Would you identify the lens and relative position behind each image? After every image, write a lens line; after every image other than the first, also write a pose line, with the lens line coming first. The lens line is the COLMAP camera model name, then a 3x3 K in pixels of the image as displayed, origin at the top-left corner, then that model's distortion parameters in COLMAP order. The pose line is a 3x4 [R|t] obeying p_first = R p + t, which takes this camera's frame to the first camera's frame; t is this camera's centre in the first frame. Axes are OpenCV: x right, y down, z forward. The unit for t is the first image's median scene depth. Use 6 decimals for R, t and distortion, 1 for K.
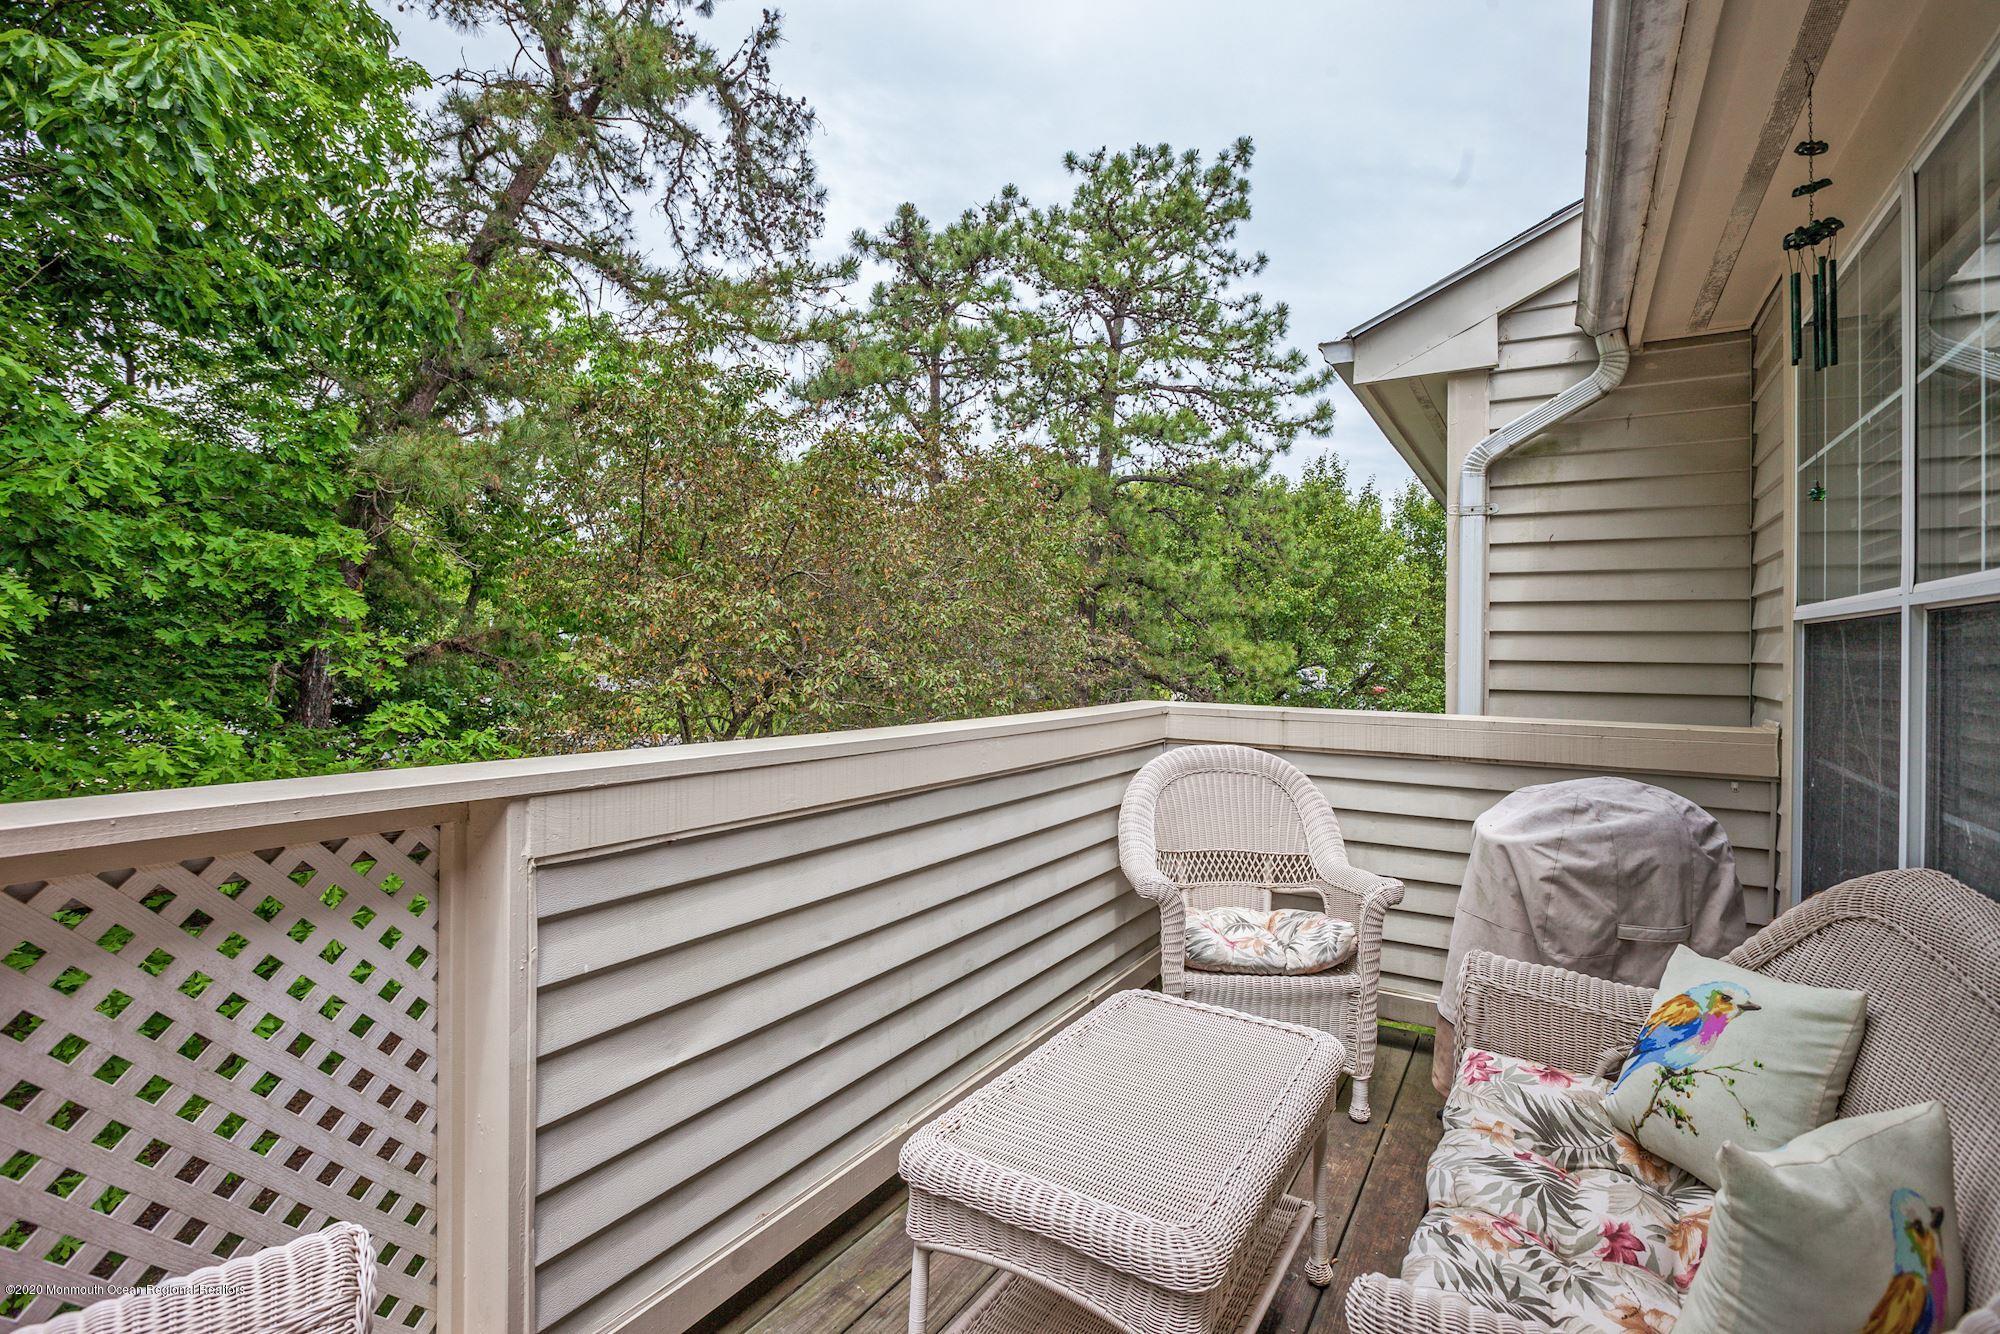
lens RADIAL K [[935.2, 0, 992.3], [0, 935.2, 660.4], [0, 0, 1]] dist [-0.049695, 0.017470]
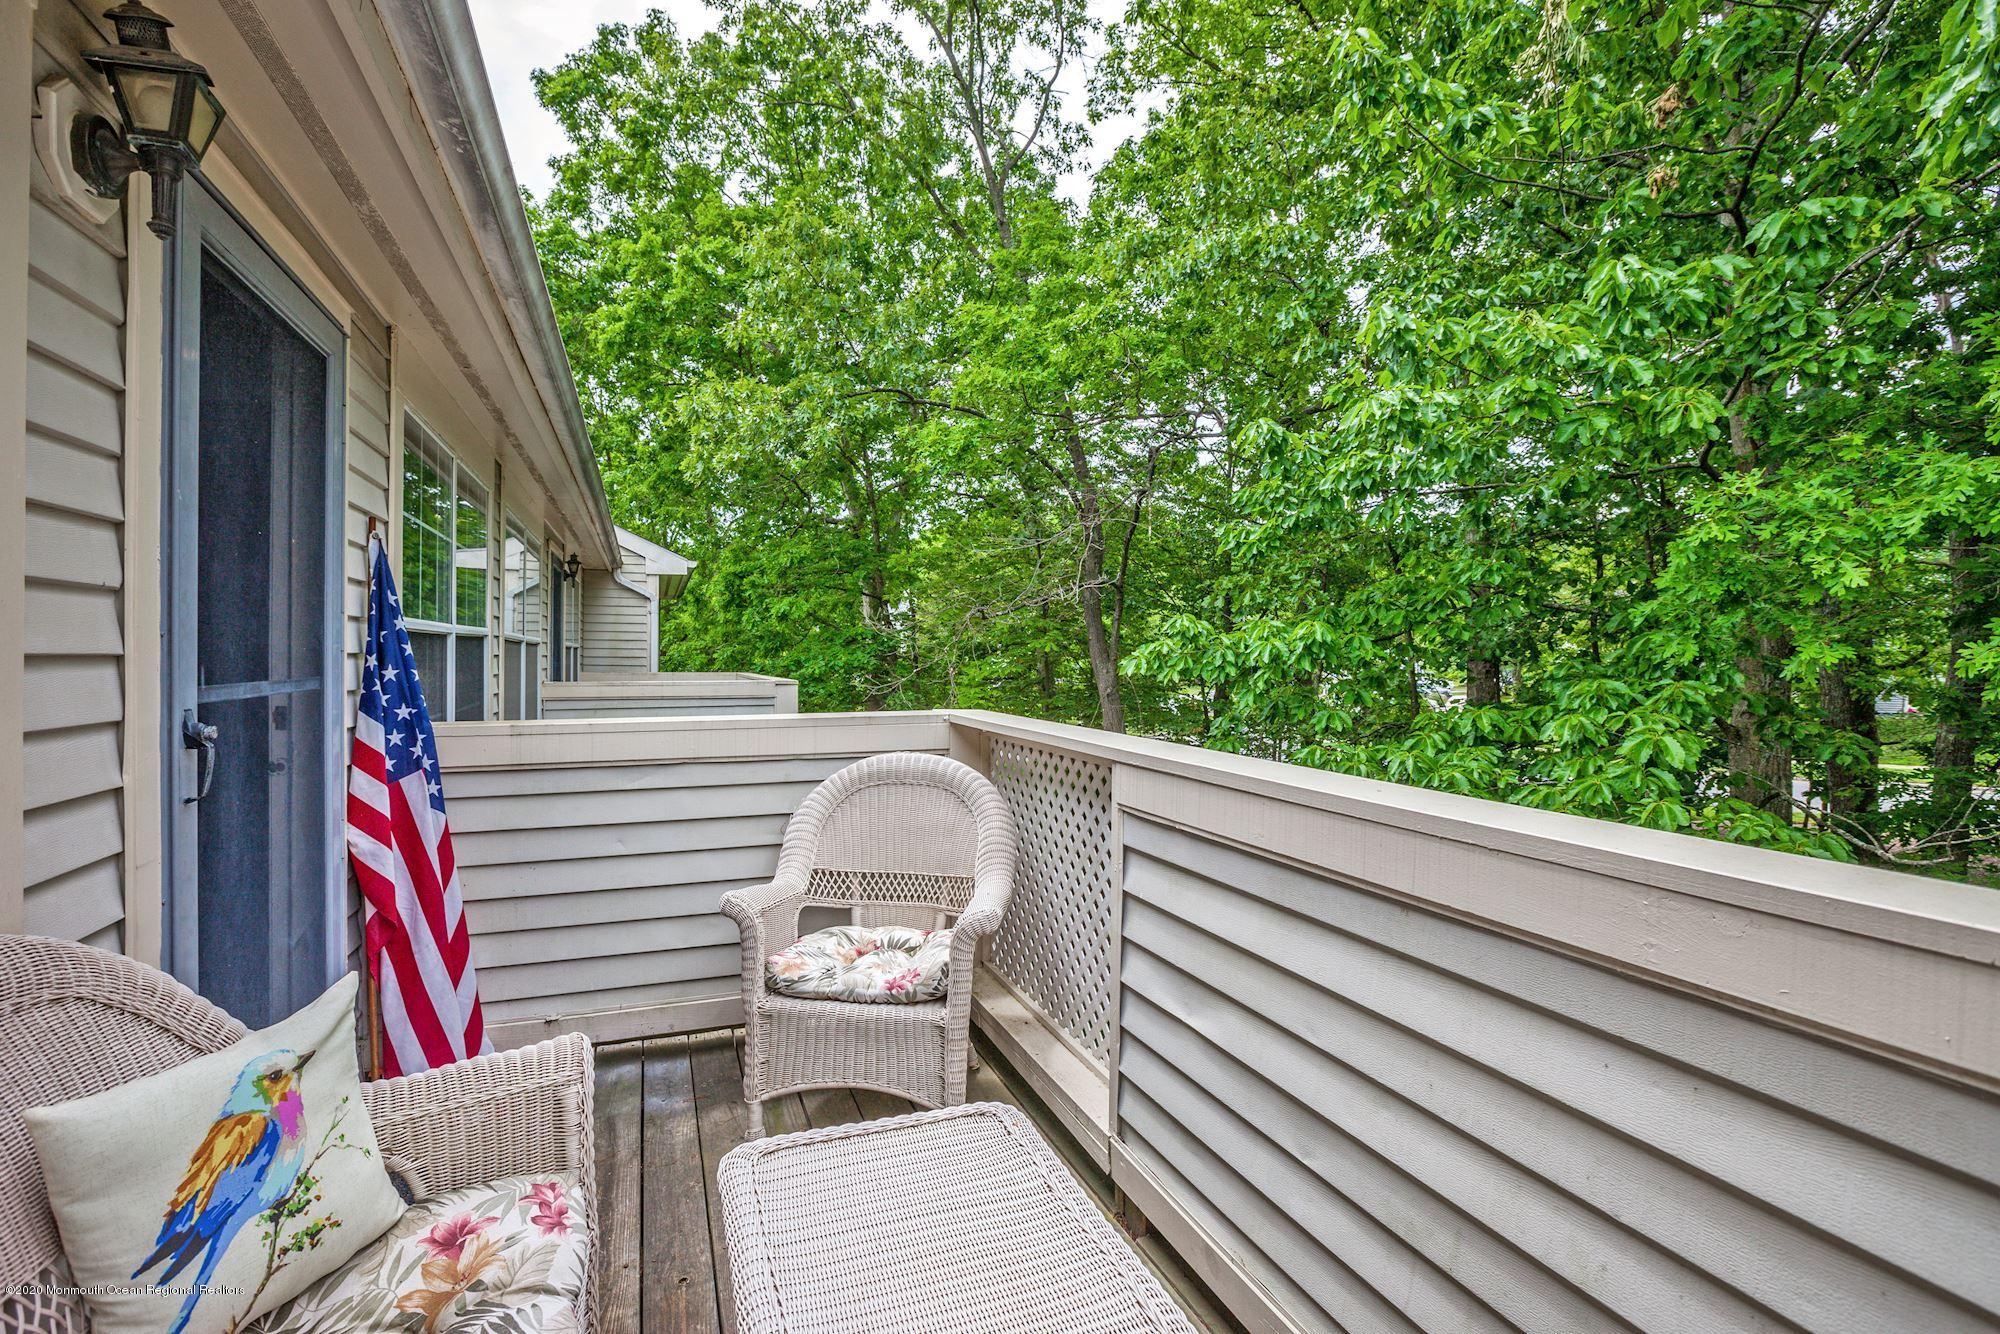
lens RADIAL K [[935.2, 0, 992.3], [0, 935.2, 660.4], [0, 0, 1]] dist [-0.049695, 0.017470]
pose [[-0.620029, -0.001946, -0.784576, 0.752270], [-0.004588, 0.999989, 0.001146, -0.022858], [0.784565, 0.004310, -0.620031, 1.568967]]
